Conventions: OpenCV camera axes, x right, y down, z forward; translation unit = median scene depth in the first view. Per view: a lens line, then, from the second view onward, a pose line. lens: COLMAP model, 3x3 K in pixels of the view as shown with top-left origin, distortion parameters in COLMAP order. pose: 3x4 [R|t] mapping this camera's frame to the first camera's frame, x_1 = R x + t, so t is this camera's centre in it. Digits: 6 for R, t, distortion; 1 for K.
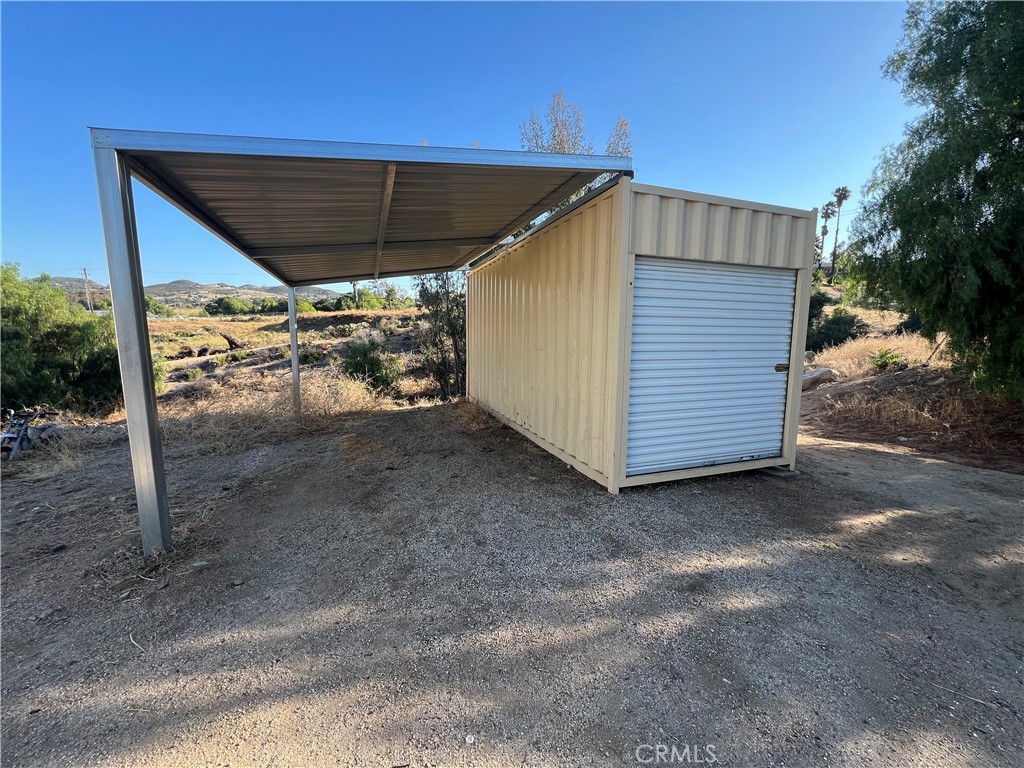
lens RADIAL K [[408.6, 0, 513.9], [0, 408.6, 386.2], [0, 0, 1]] dist [-0.000453, 0.000024]
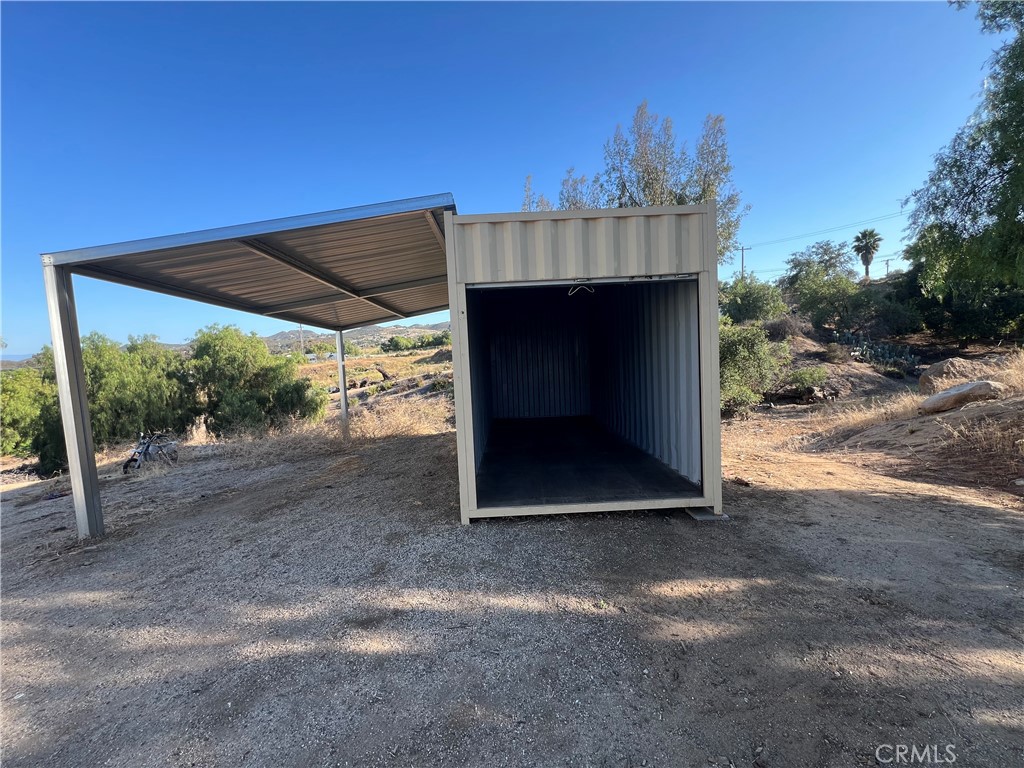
lens RADIAL K [[408.6, 0, 513.9], [0, 408.6, 386.2], [0, 0, 1]] dist [-0.000453, 0.000024]
pose [[0.942181, -0.031901, -0.333582, 0.495901], [0.013318, 0.998237, -0.057847, -0.006335], [0.334839, 0.050060, 0.940945, 0.070452]]
